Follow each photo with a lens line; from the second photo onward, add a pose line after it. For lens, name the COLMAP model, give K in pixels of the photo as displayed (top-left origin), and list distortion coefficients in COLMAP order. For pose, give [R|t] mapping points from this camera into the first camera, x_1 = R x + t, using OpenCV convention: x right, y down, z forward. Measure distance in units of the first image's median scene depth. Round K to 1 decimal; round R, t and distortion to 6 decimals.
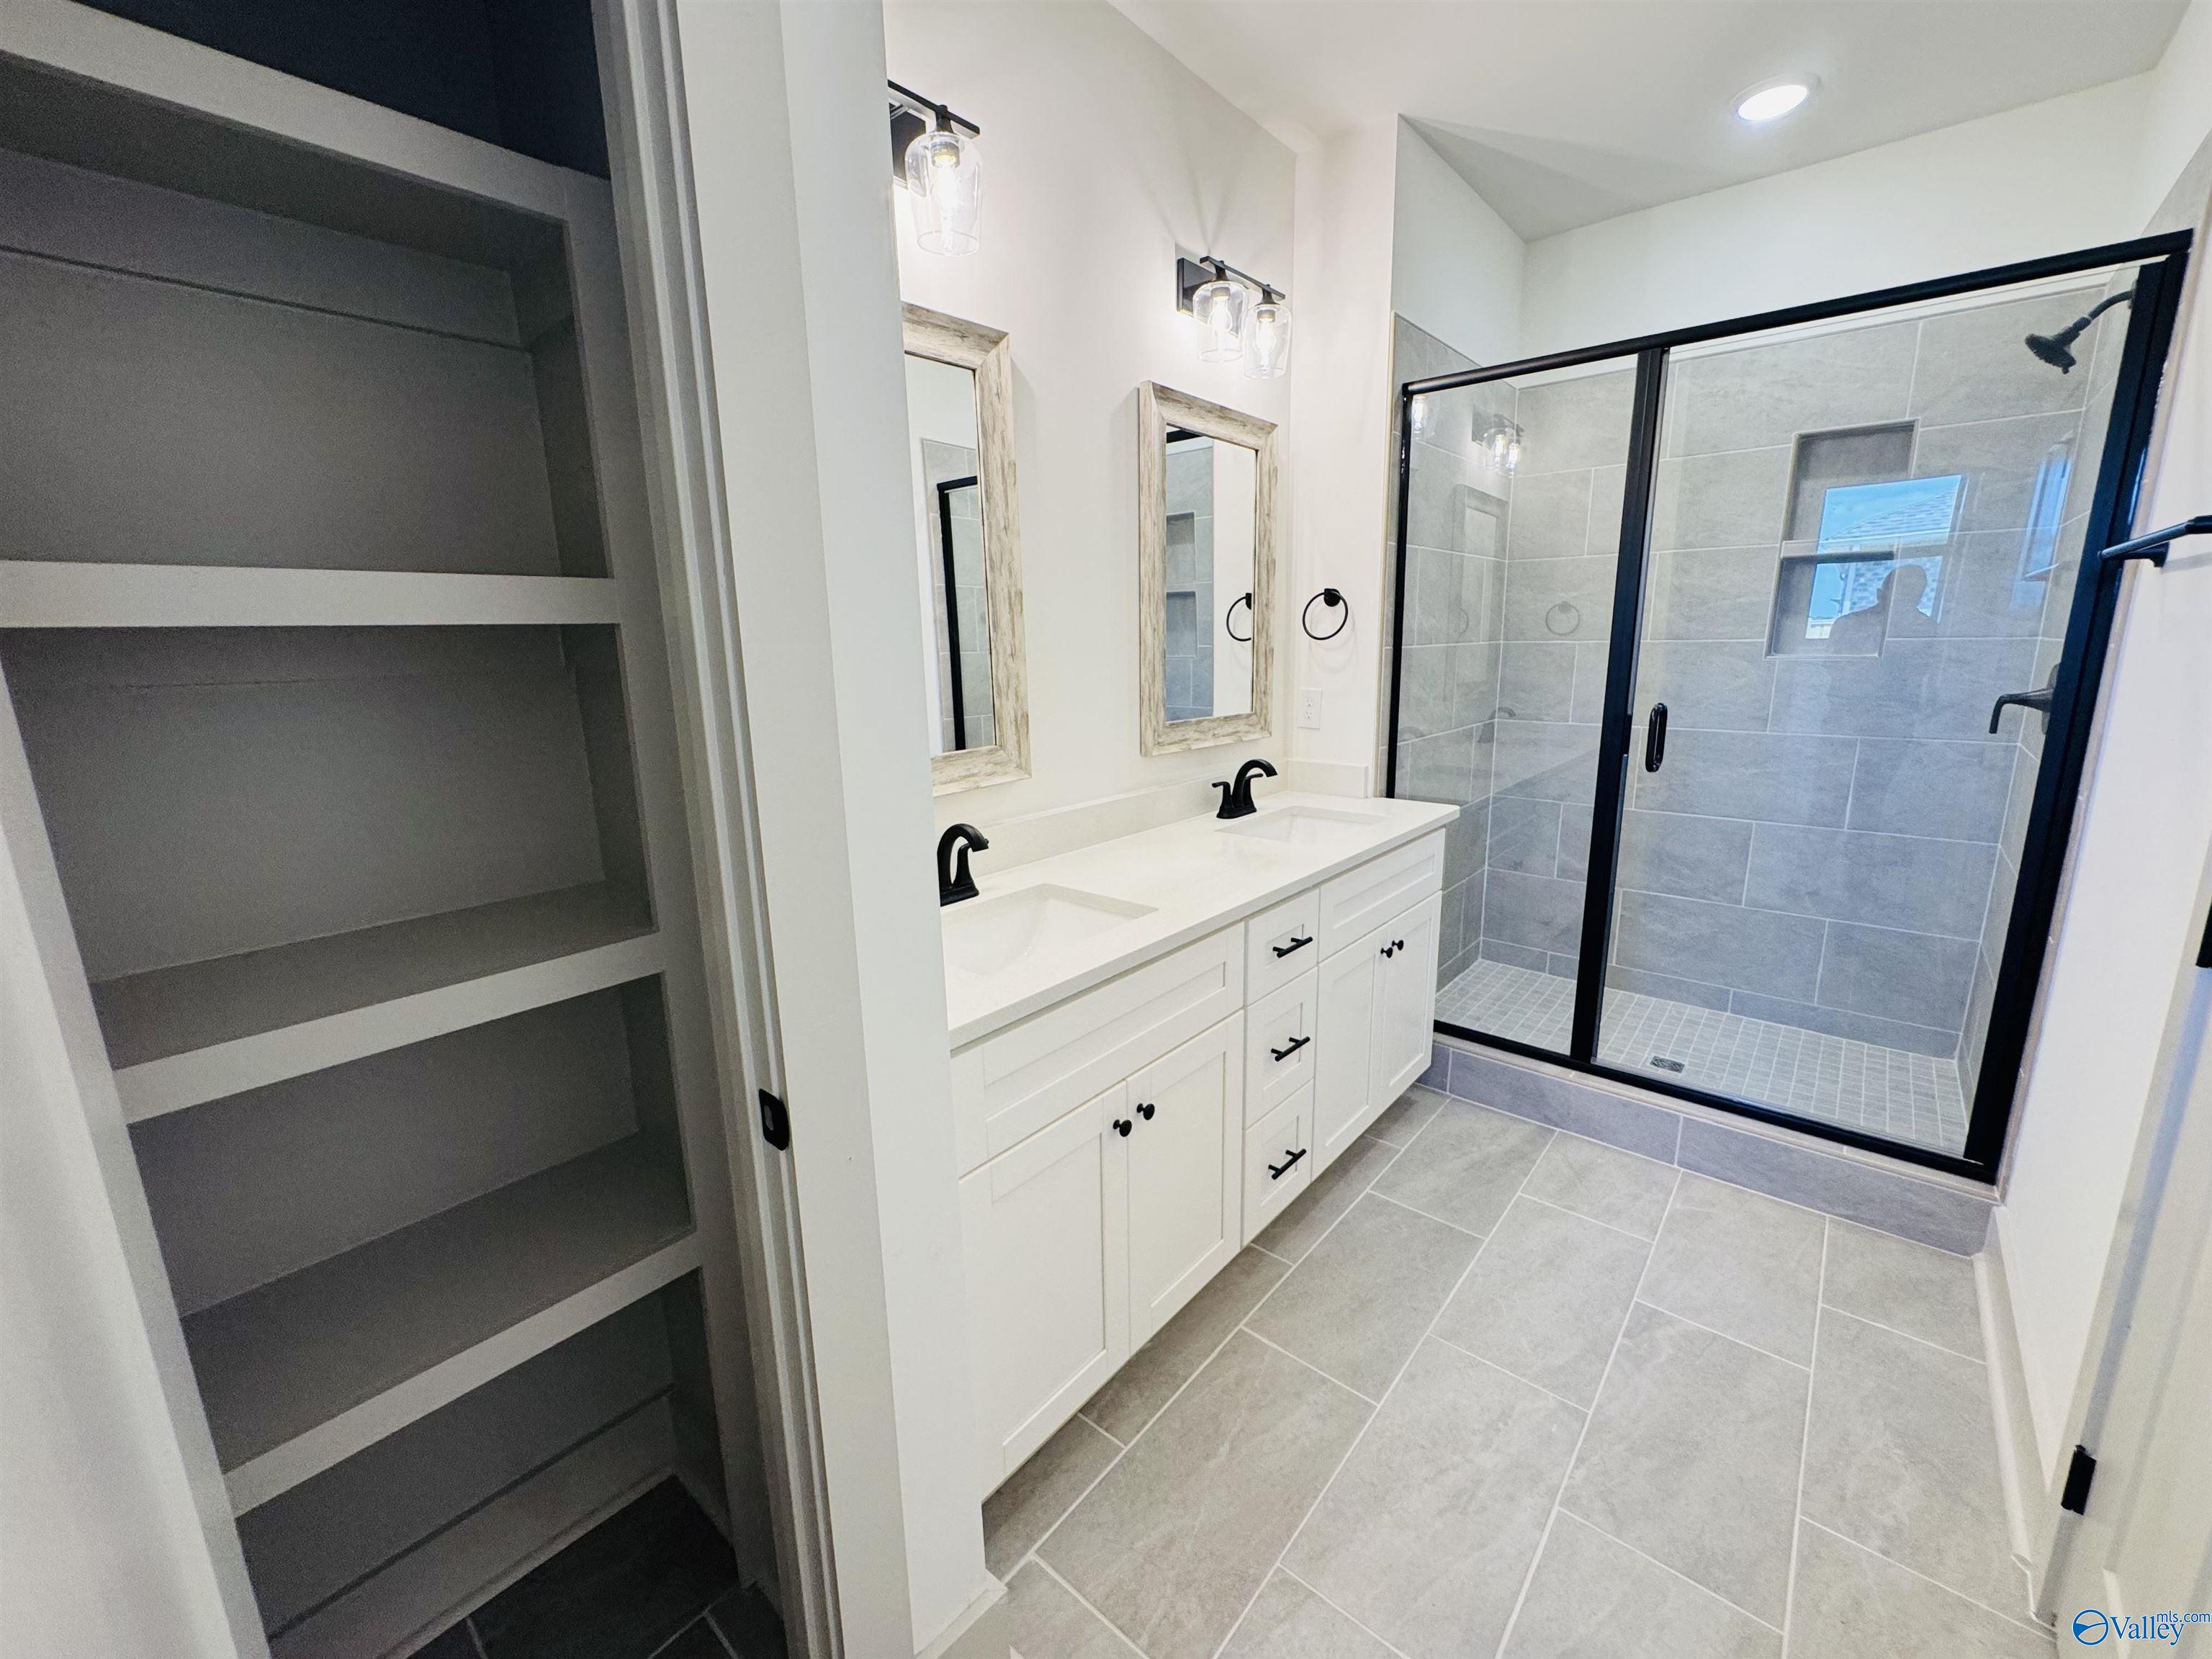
lens RADIAL K [[891.2, 0, 1103.7], [0, 891.2, 822.4], [0, 0, 1]] dist [-0.004863, 0.001114]
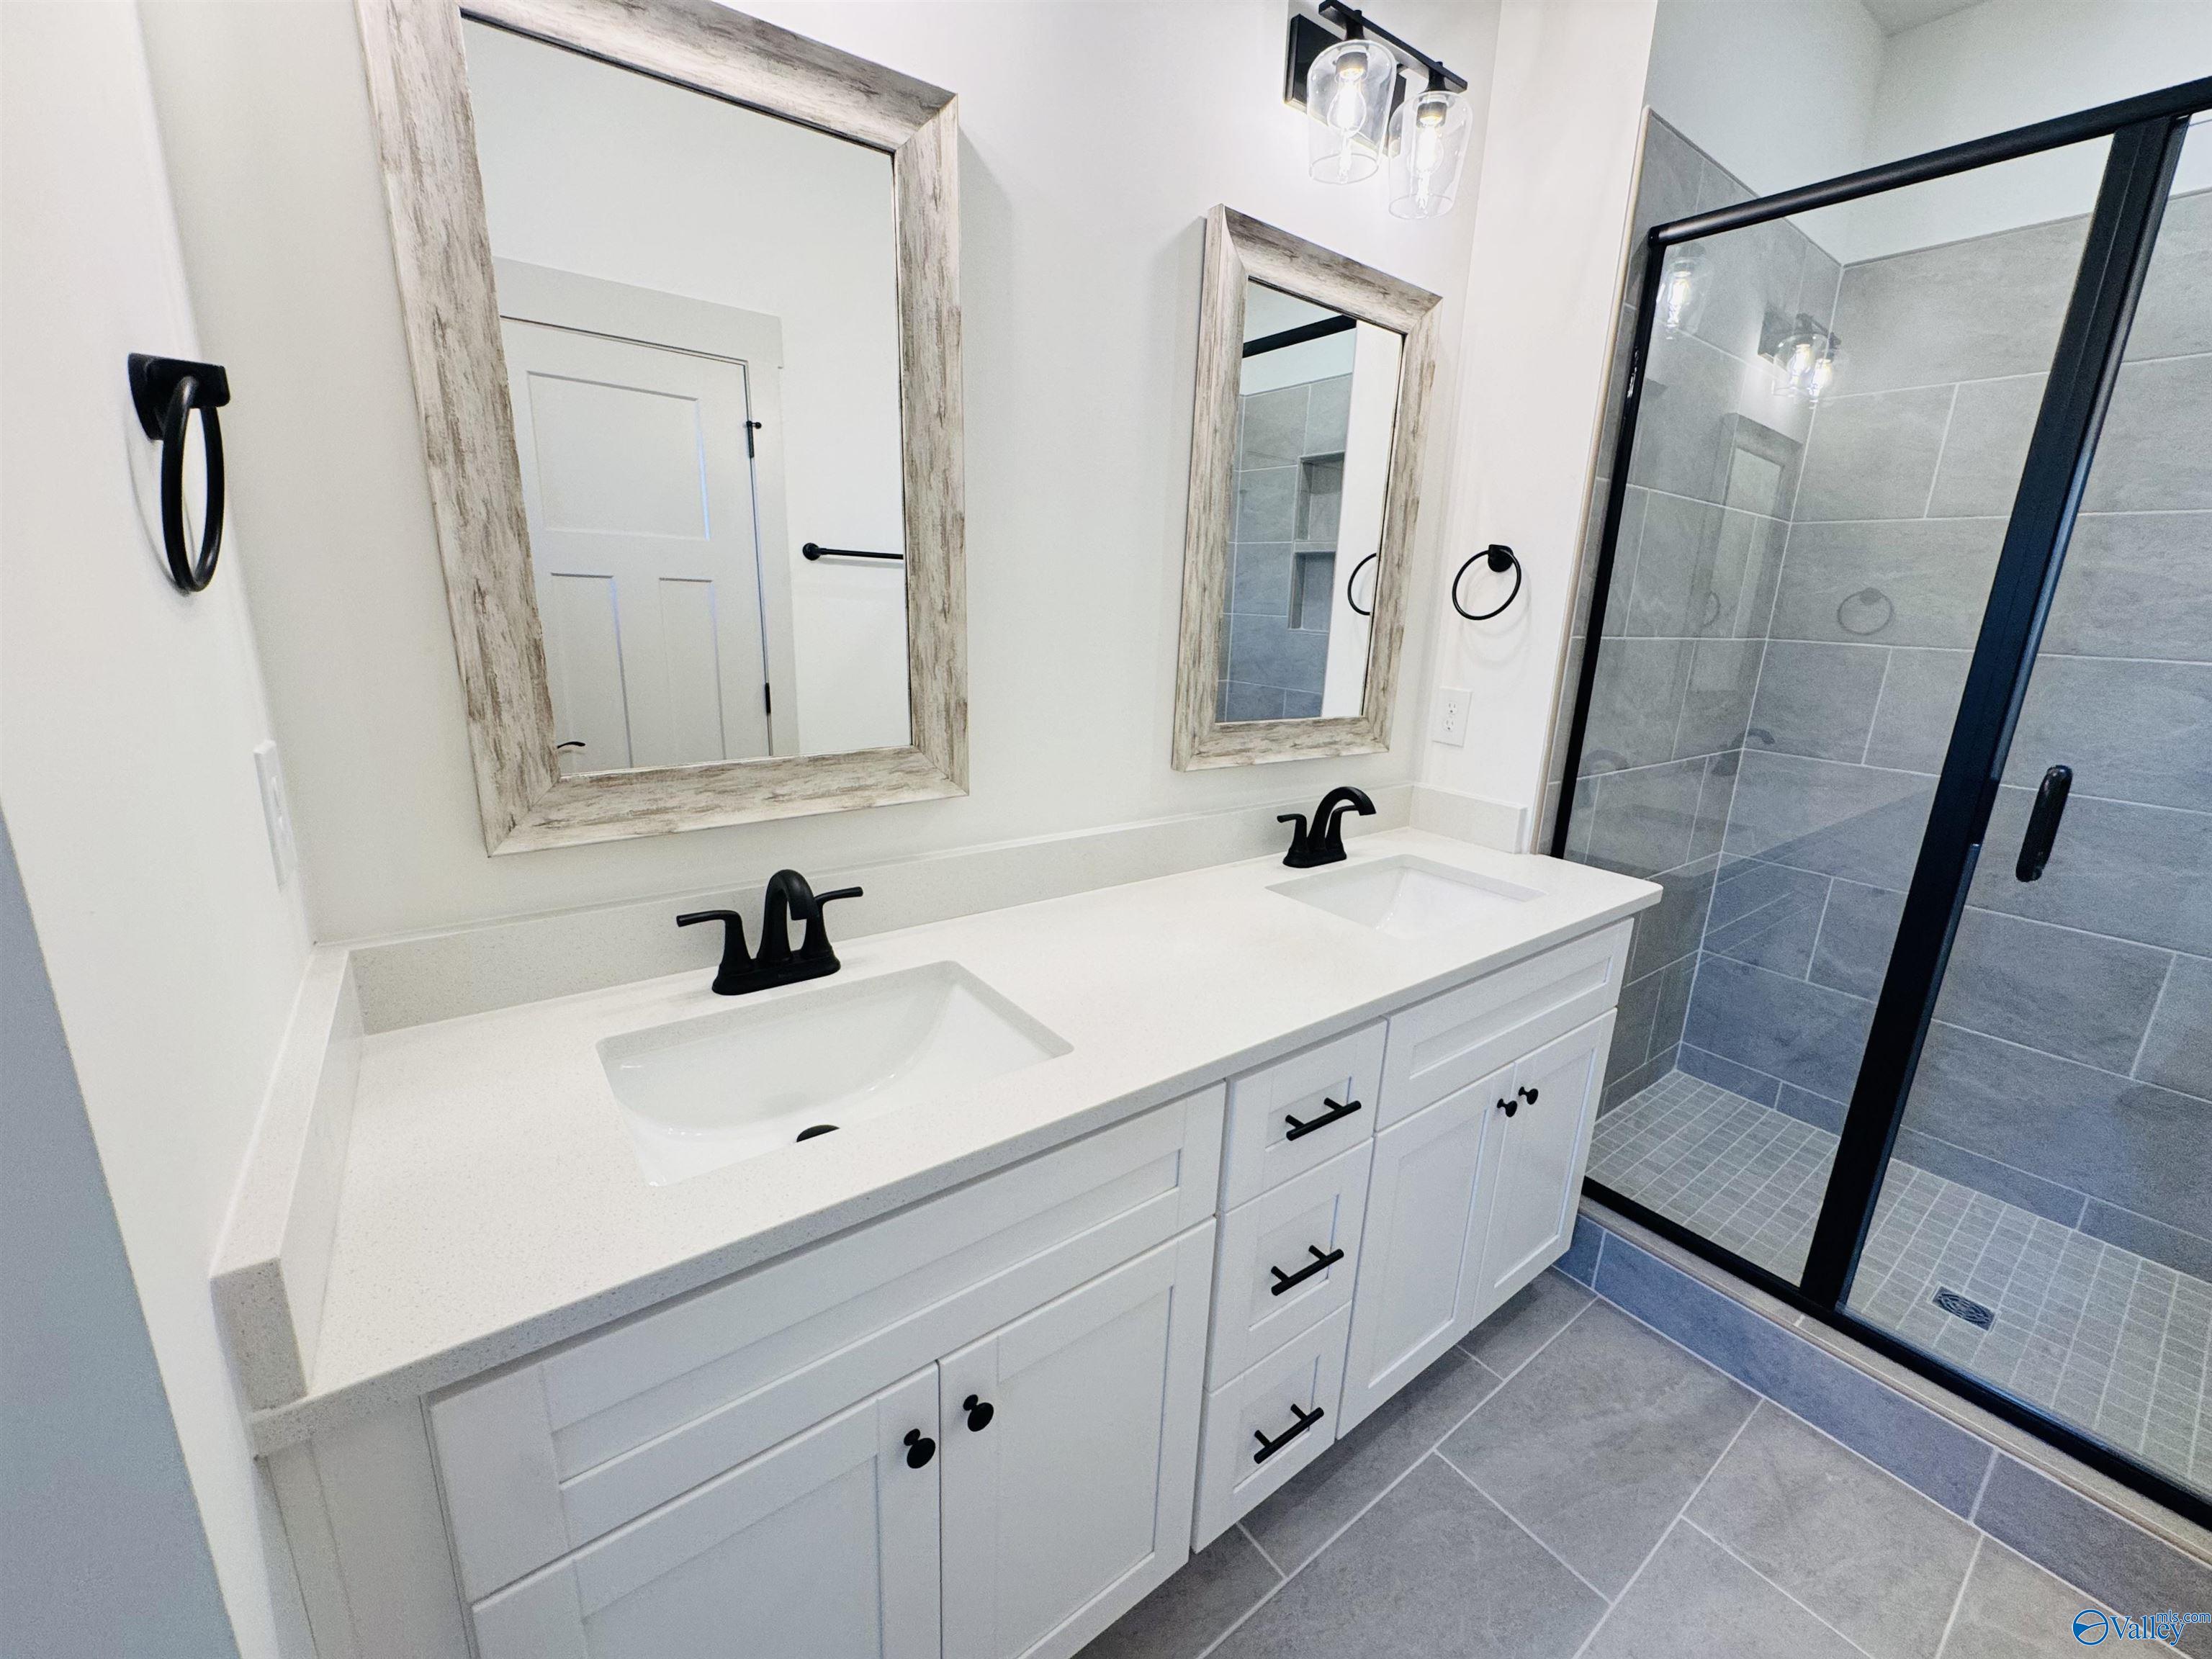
lens RADIAL K [[891.2, 0, 1104.7], [0, 891.2, 822.0], [0, 0, 1]] dist [-0.004863, 0.001114]
pose [[0.975134, 0.106511, -0.194344, 0.123586], [-0.098834, 0.993906, 0.048804, -0.058758], [0.198358, -0.028382, 0.979719, 0.283736]]
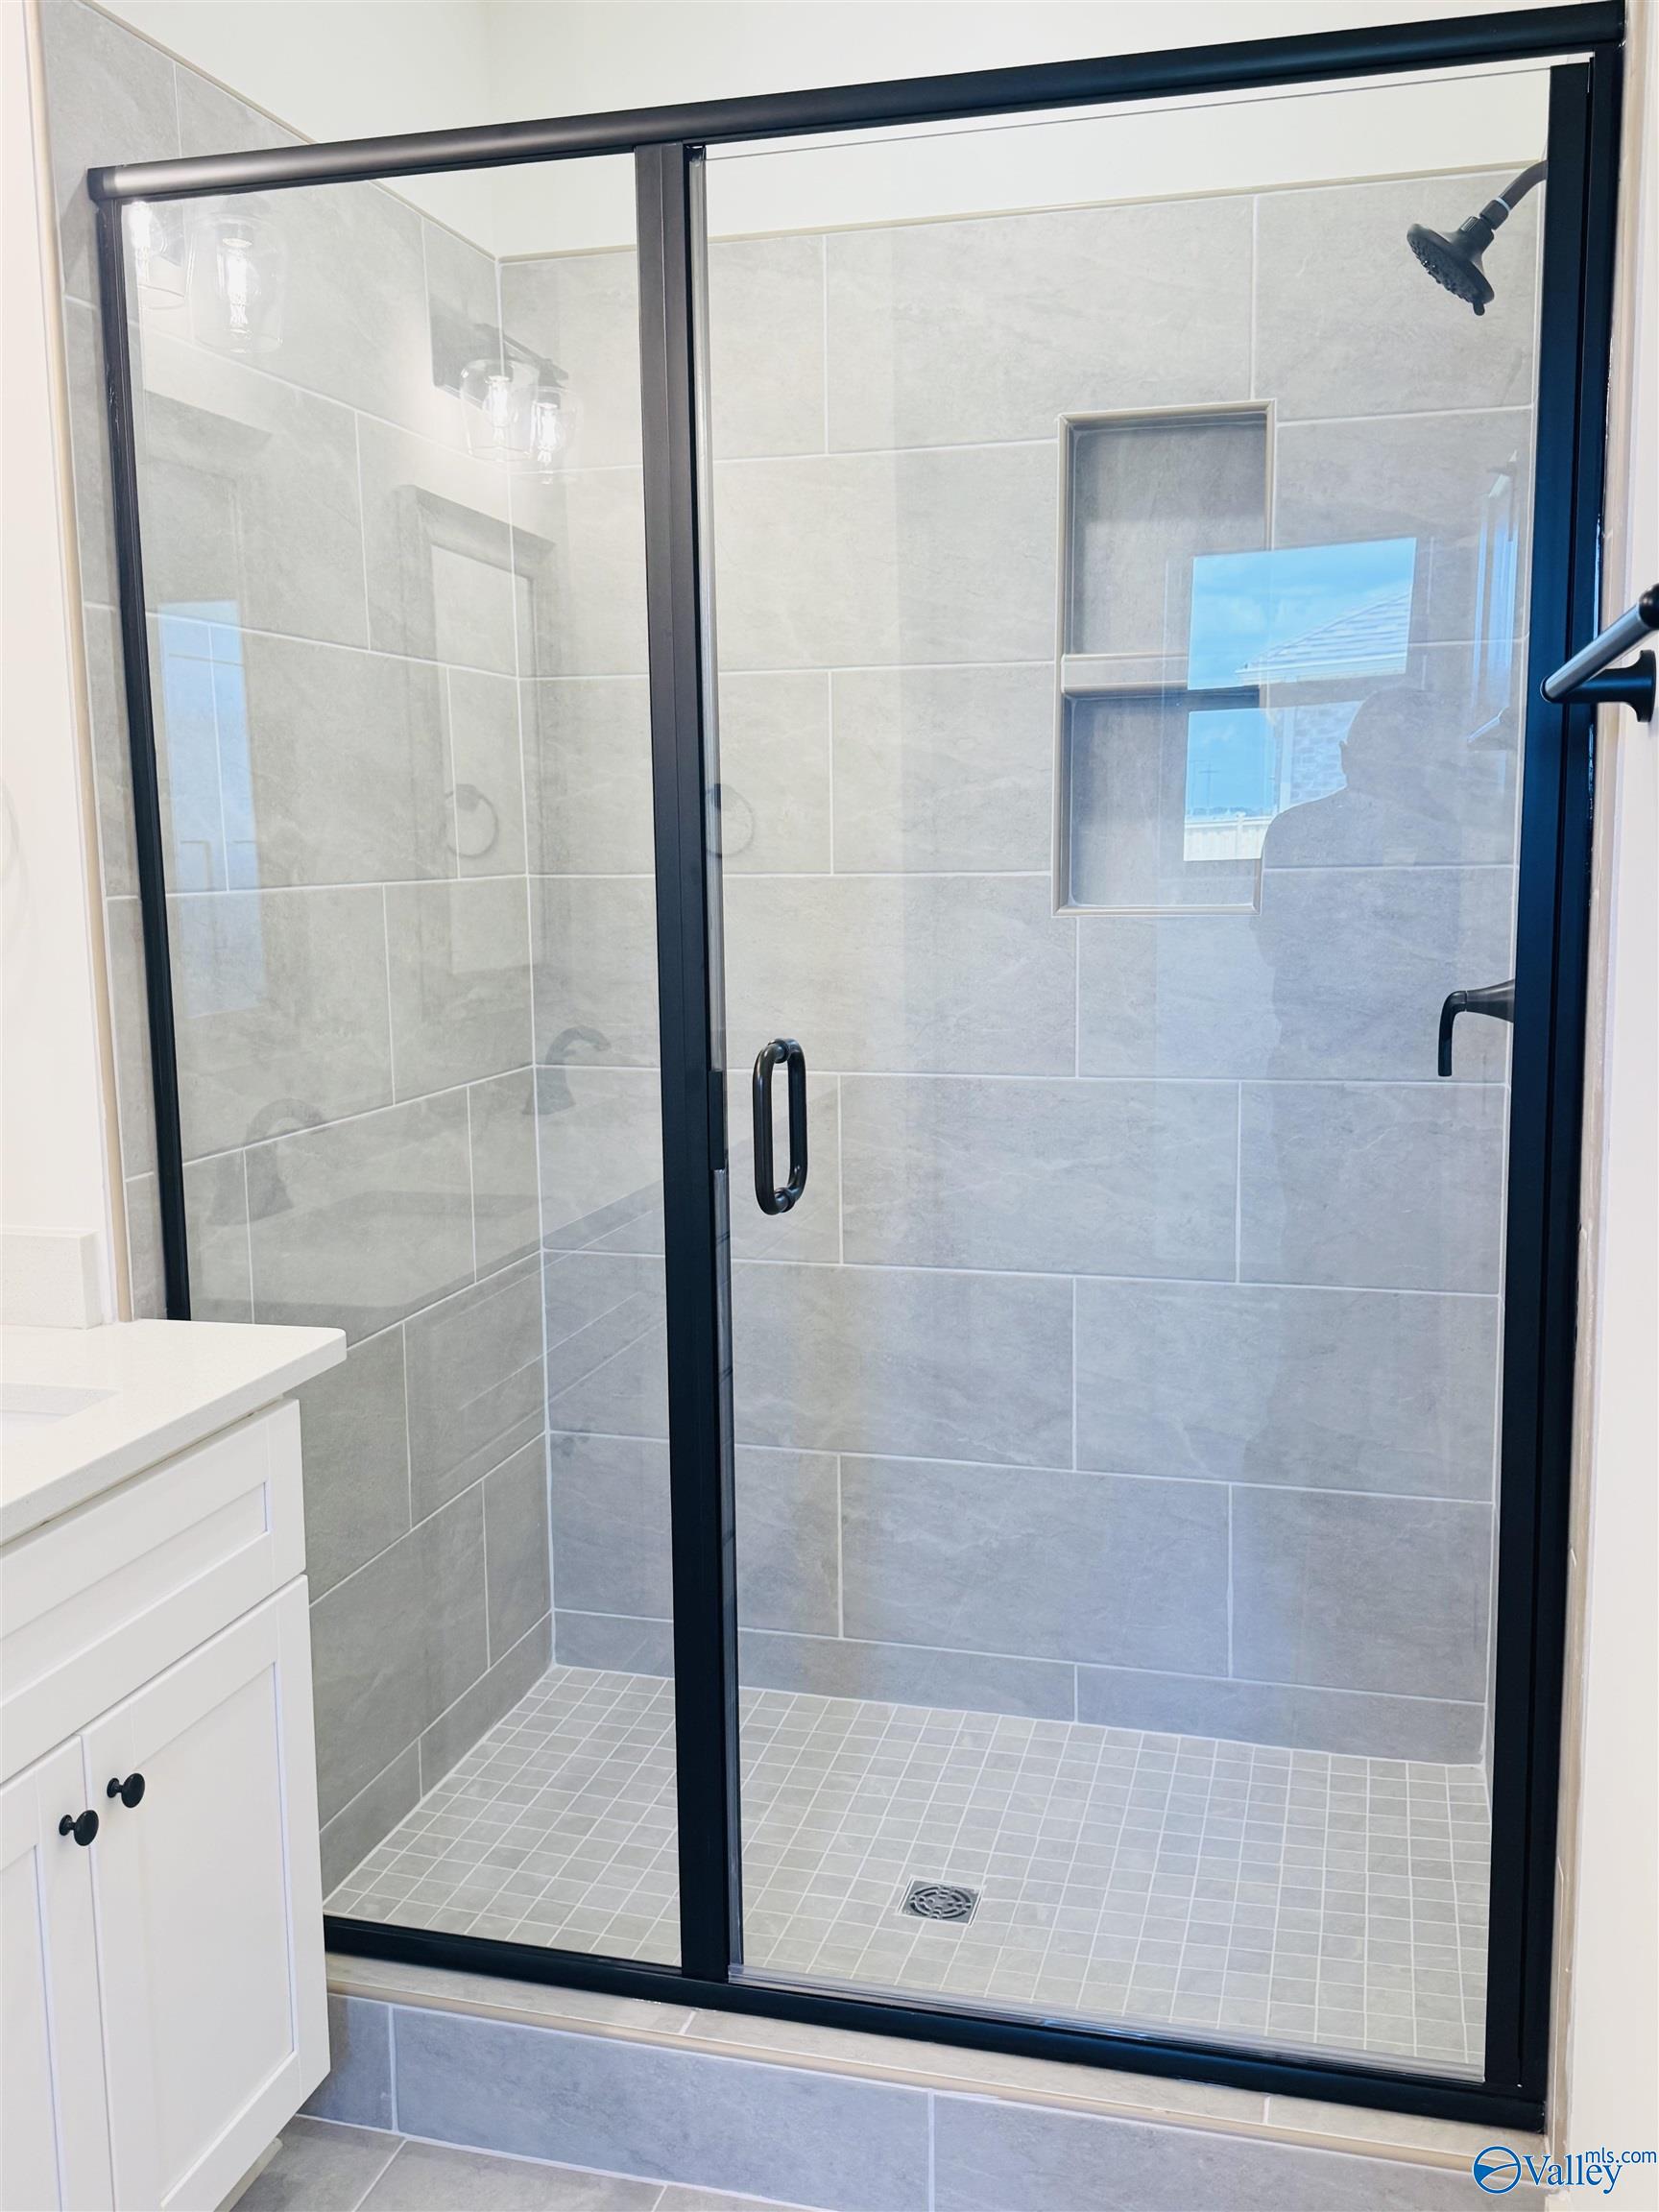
lens RADIAL K [[2021.7, 0, 817.4], [0, 2021.7, 1110.2], [0, 0, 1]] dist [0.020821, 0.000000]
pose [[0.904581, -0.054432, 0.422813, 0.239915], [0.085843, 0.994756, -0.055594, -0.047125], [-0.417570, 0.086585, 0.904510, 0.173350]]
